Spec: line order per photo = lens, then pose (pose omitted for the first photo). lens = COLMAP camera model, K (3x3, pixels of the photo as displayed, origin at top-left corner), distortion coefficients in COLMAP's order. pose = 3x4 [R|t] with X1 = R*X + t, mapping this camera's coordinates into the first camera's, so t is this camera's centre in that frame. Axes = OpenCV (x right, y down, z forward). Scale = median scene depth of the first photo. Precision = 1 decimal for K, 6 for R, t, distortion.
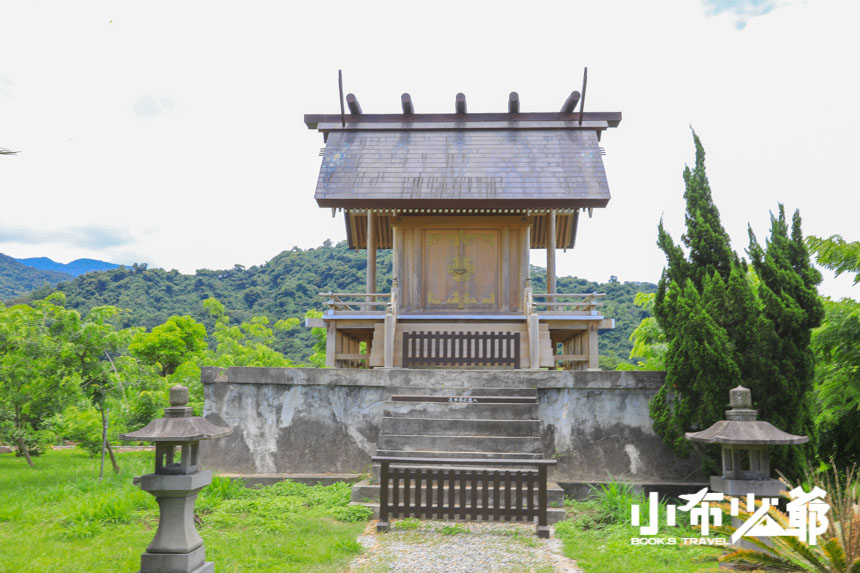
lens RADIAL K [[882.3, 0, 430.0], [0, 882.3, 286.5], [0, 0, 1]] dist [0.005117, 0.004483]
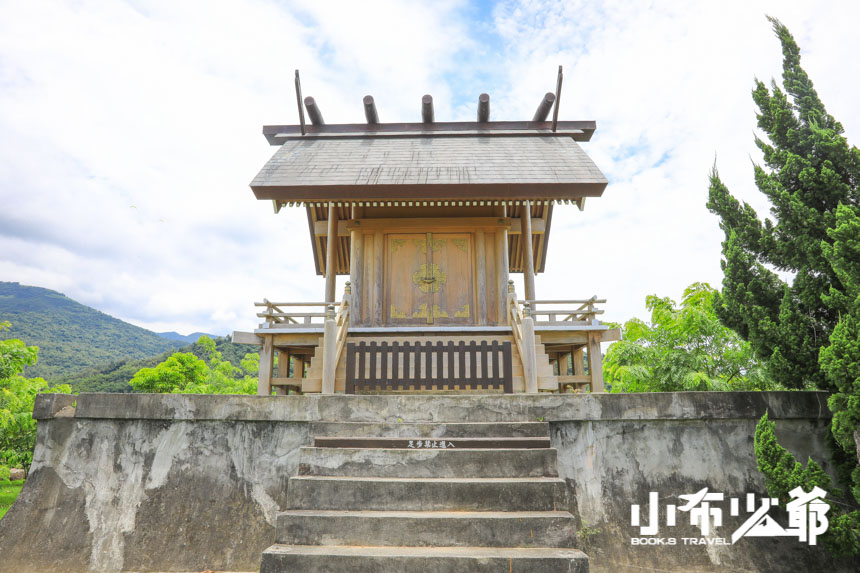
lens RADIAL K [[550.7, 0, 430.0], [0, 550.7, 286.5], [0, 0, 1]] dist [-0.068566, 0.073580]
pose [[0.999545, -0.006956, 0.029334, 0.024953], [0.010185, 0.993722, -0.111409, 0.059416], [-0.028375, 0.111657, 0.993342, 0.581865]]
